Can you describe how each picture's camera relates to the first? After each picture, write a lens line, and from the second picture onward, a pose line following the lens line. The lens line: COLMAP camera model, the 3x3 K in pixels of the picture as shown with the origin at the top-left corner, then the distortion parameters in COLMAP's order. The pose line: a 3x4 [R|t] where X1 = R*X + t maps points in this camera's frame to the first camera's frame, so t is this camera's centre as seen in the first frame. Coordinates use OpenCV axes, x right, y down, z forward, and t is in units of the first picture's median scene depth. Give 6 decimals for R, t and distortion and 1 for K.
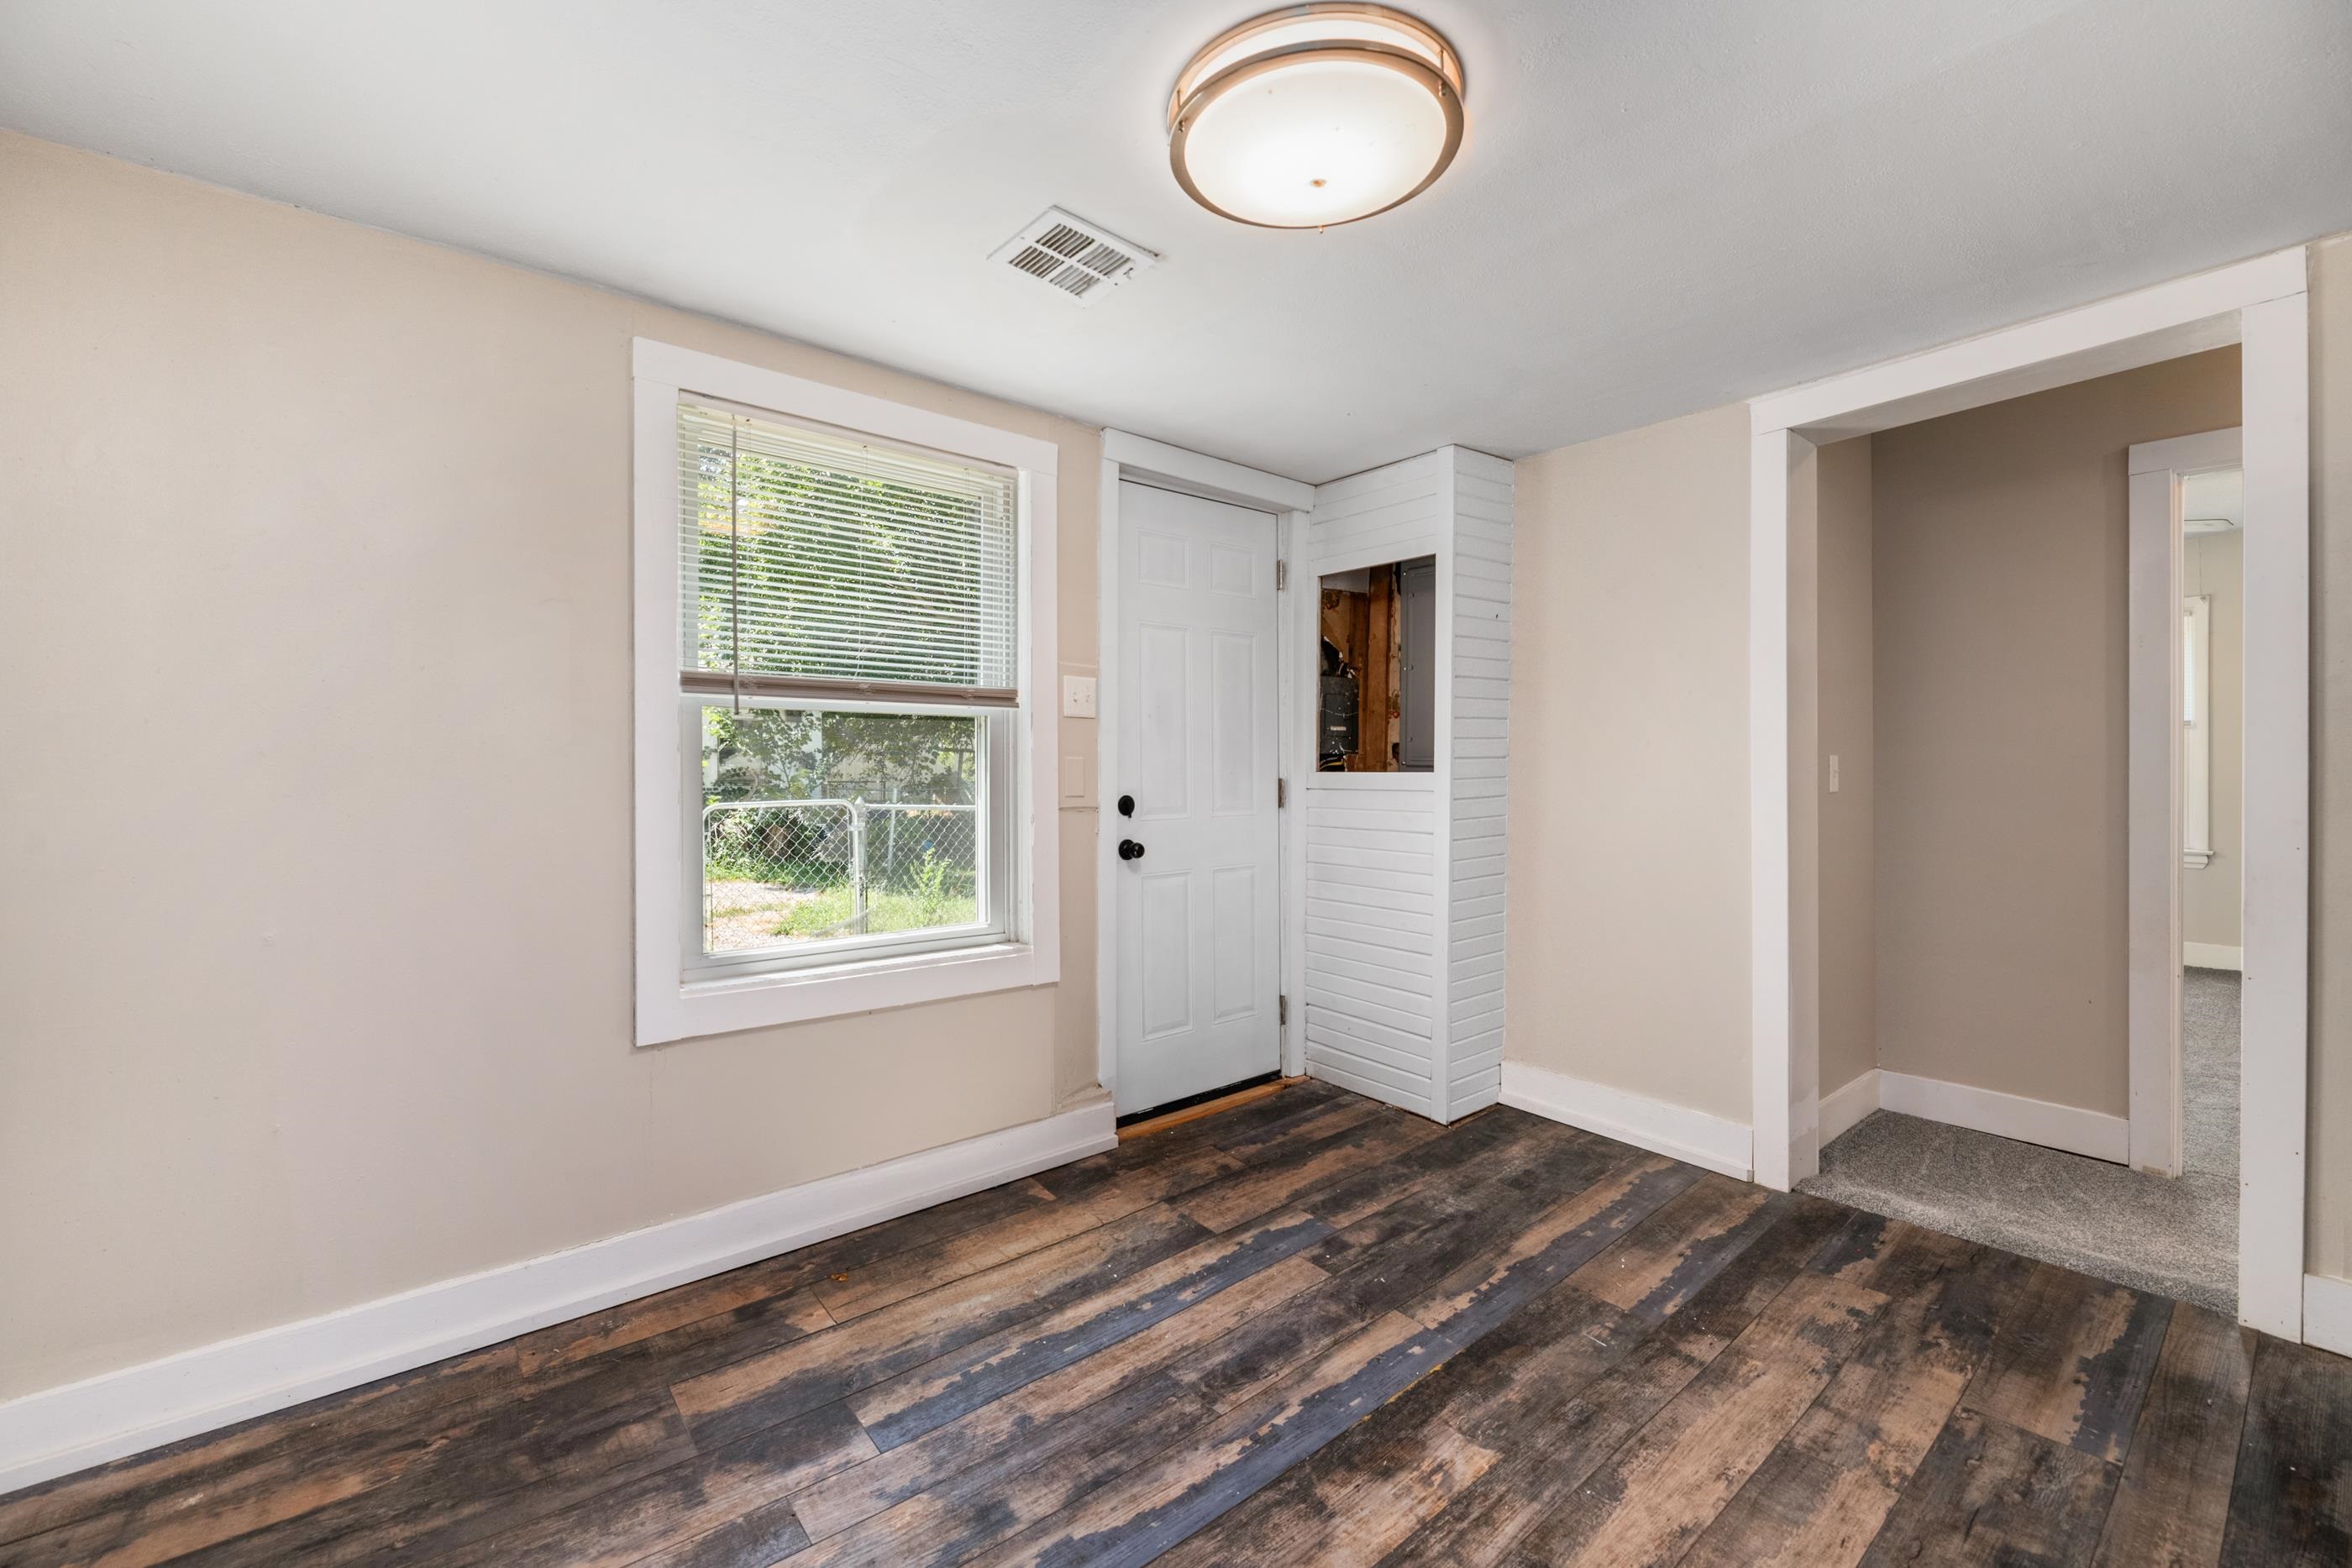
lens RADIAL K [[1004.2, 0, 1173.3], [0, 1004.2, 770.4], [0, 0, 1]] dist [-0.001438, -0.001266]
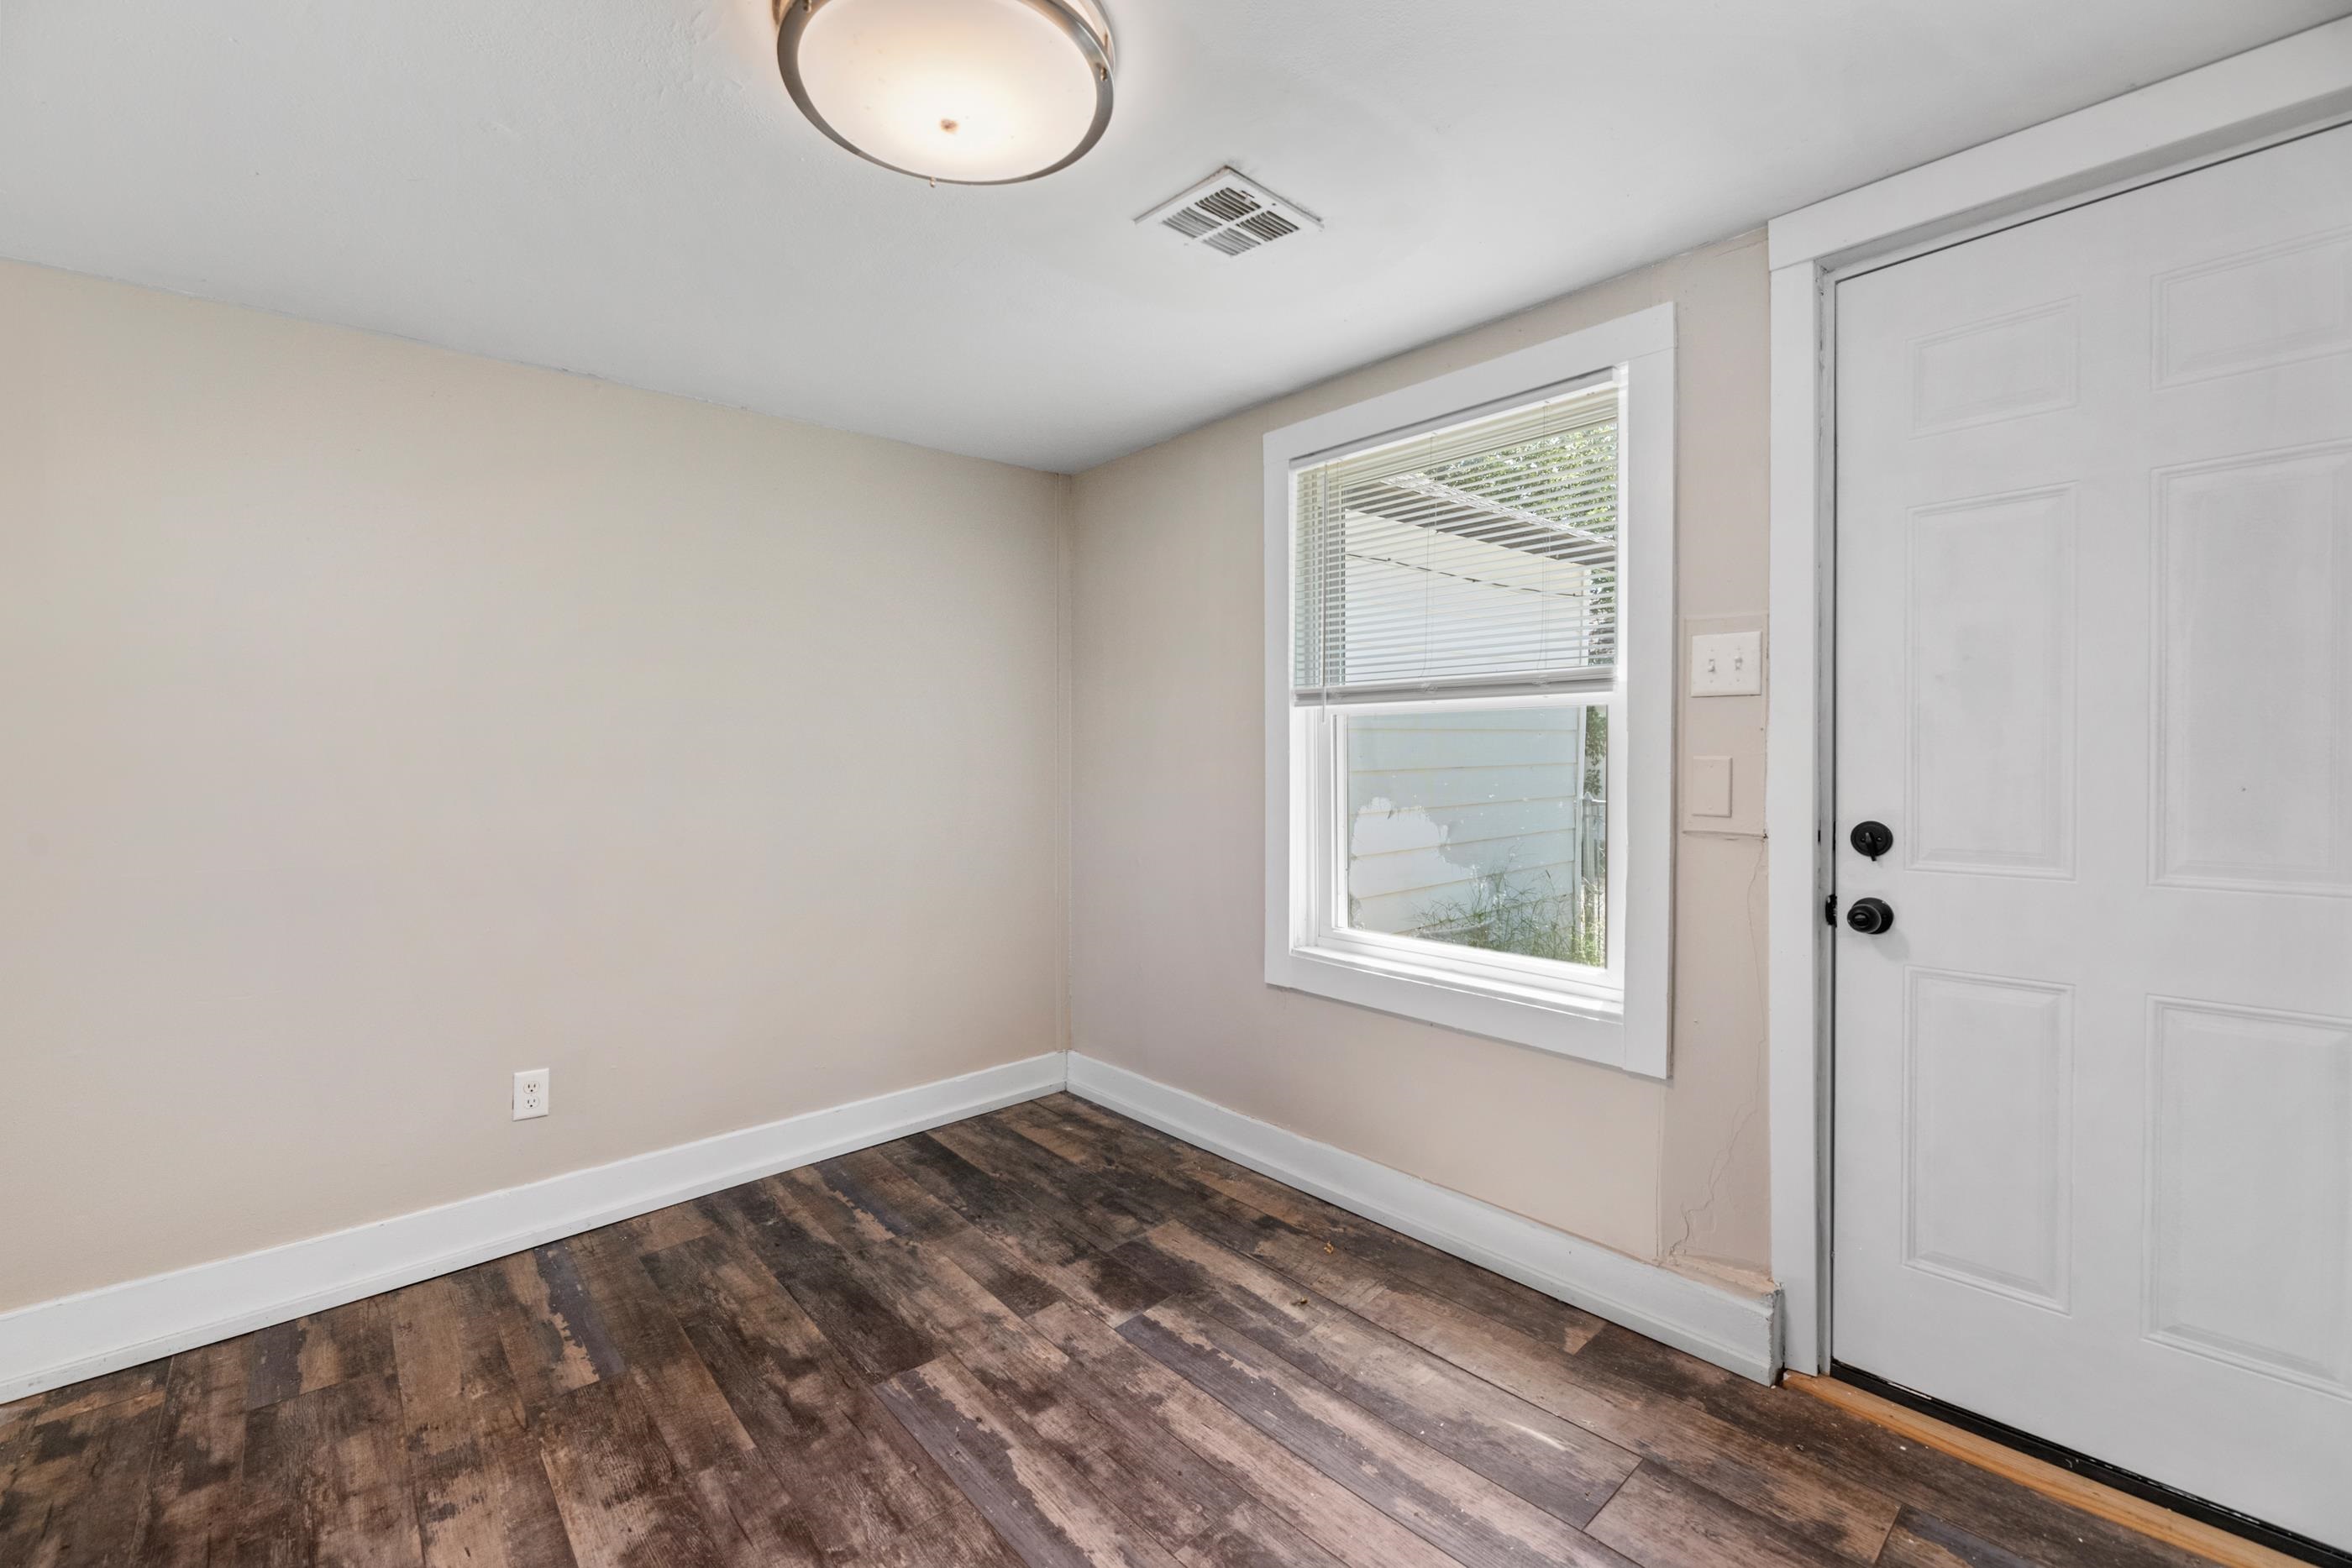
lens RADIAL K [[1004.2, 0, 1173.3], [0, 1004.2, 770.4], [0, 0, 1]] dist [-0.001438, -0.001266]
pose [[0.014251, 0.015870, -0.999772, 0.827521], [0.000666, 0.999874, 0.015881, -0.021705], [0.999898, -0.000892, 0.014239, 0.938362]]
